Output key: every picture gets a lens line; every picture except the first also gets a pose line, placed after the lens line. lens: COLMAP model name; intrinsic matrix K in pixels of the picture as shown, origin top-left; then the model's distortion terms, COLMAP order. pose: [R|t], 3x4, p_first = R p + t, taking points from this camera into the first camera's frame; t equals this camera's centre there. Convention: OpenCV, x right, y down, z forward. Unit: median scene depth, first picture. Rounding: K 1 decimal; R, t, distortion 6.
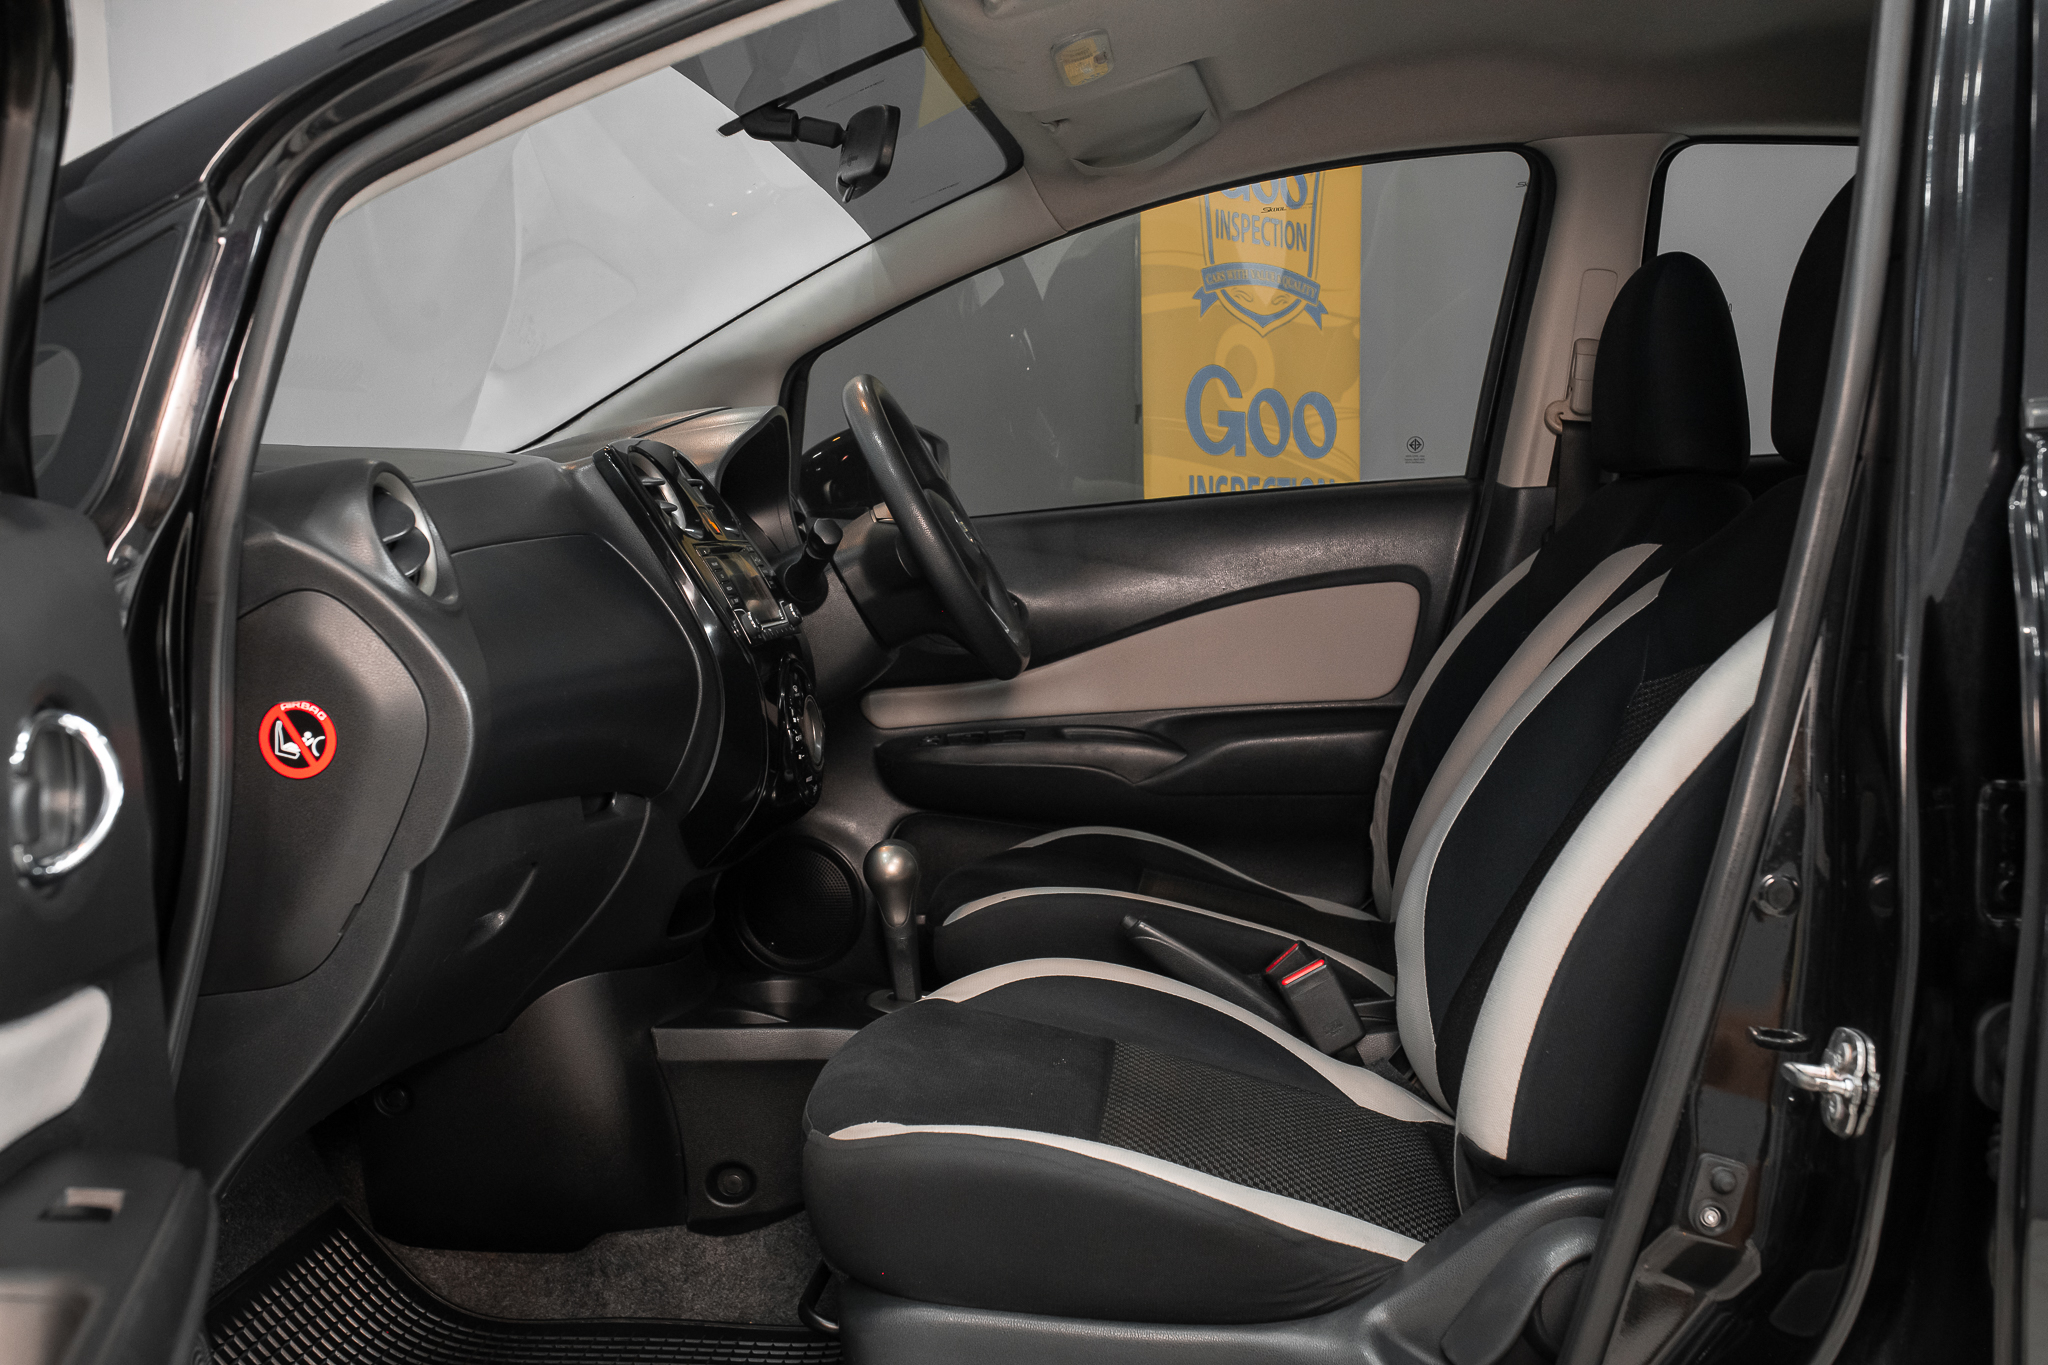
lens RADIAL K [[1823.0, 0, 1024.7], [0, 1823.0, 723.9], [0, 0, 1]] dist [-0.064595, 0.005630]
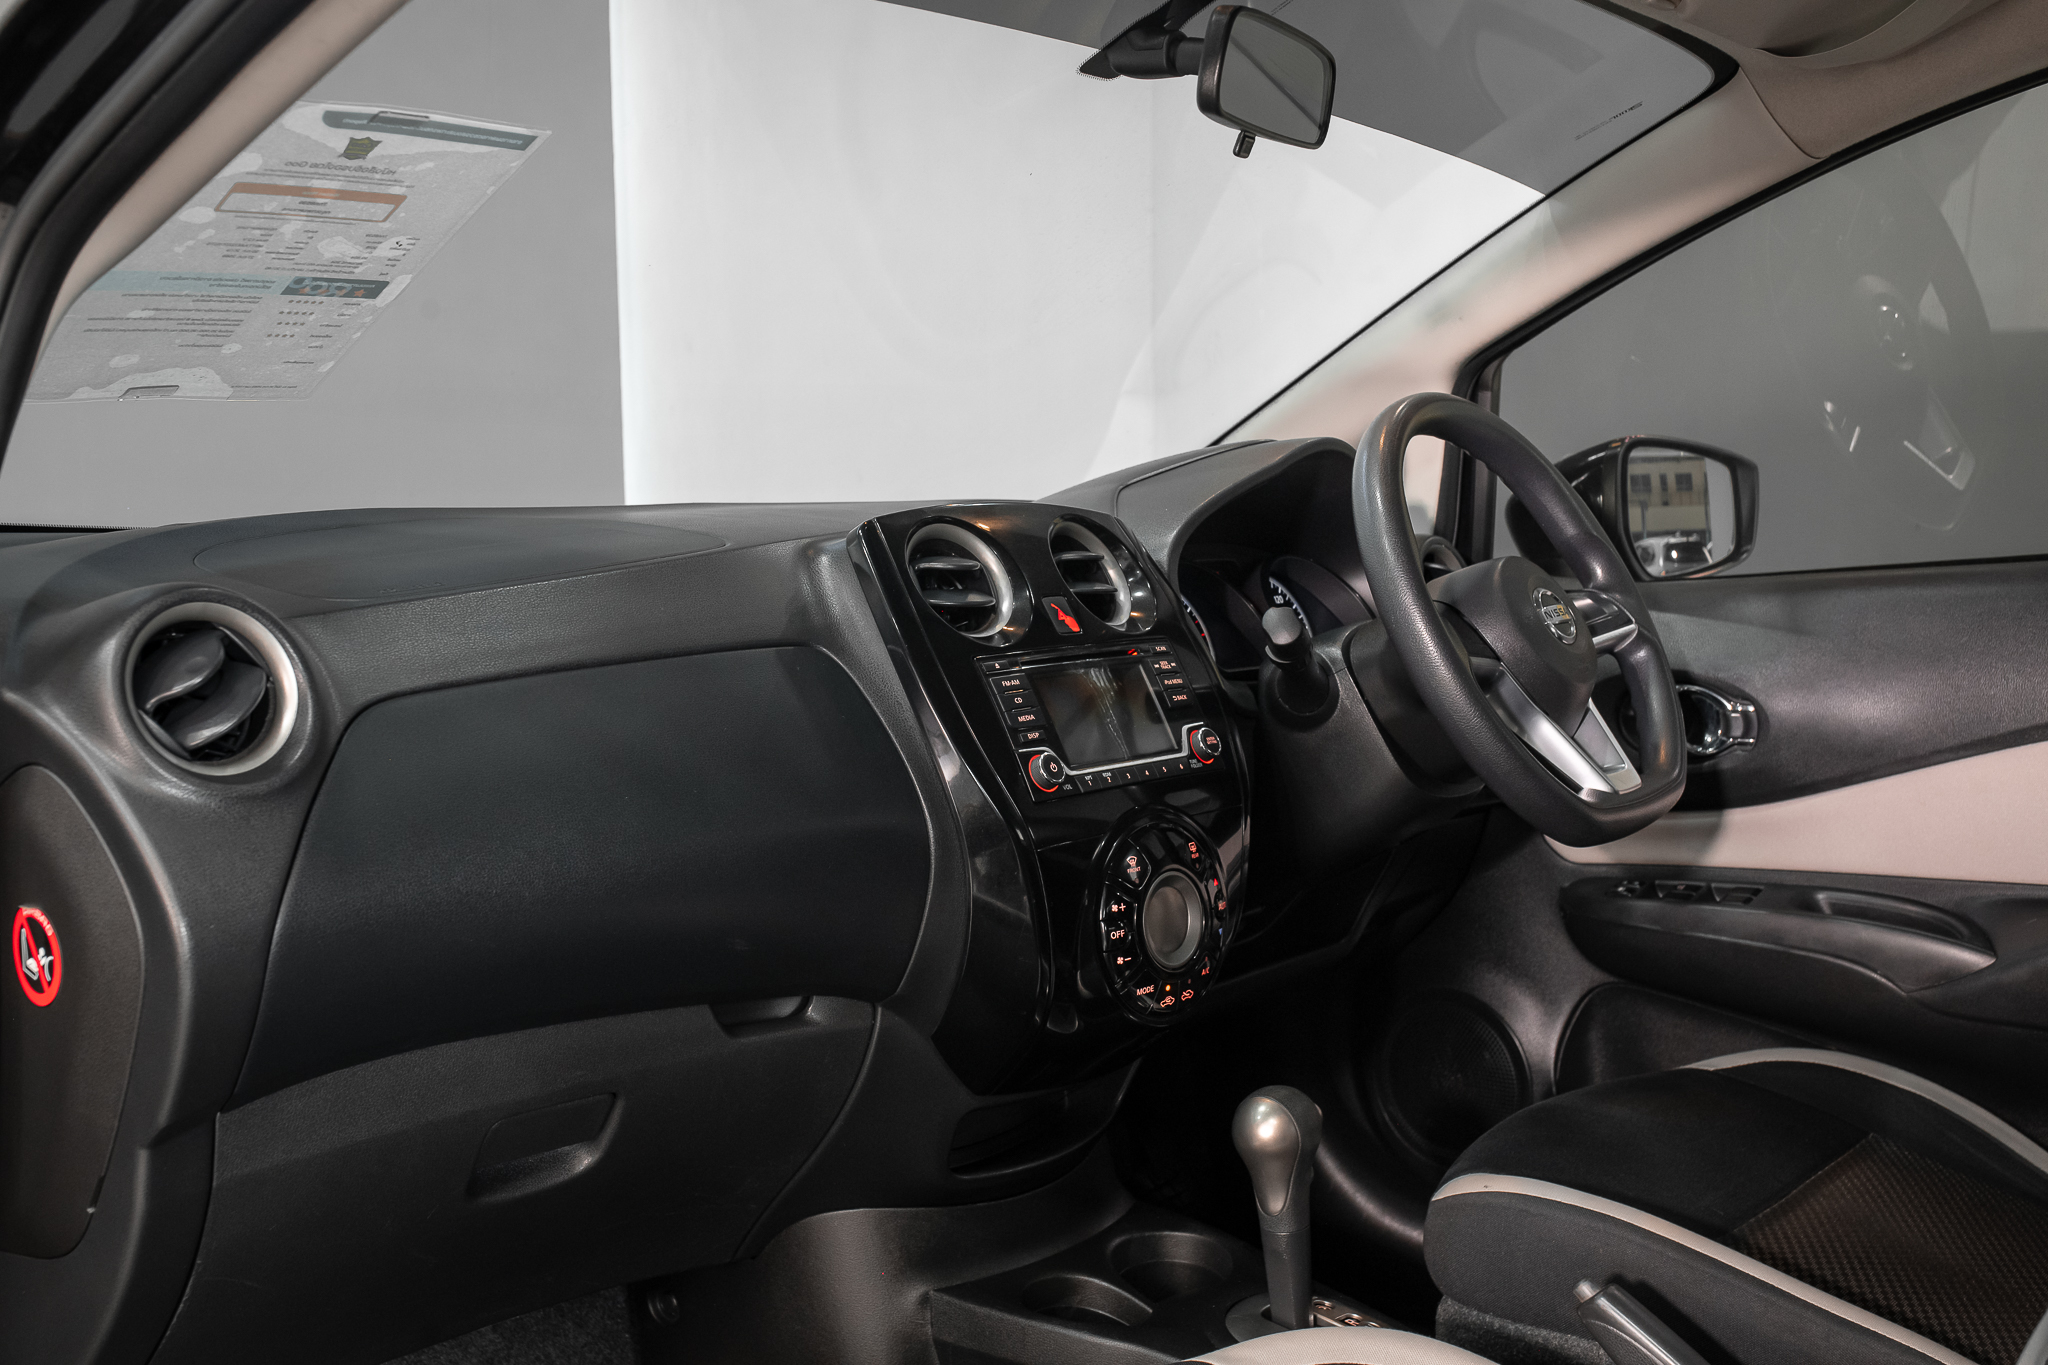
lens RADIAL K [[1823.0, 0, 1024.7], [0, 1823.0, 723.9], [0, 0, 1]] dist [-0.064595, 0.005630]
pose [[0.806207, 0.067915, -0.587723, 0.252603], [-0.061472, 0.997629, 0.030958, -0.092196], [0.588431, 0.011170, 0.808470, 0.410038]]
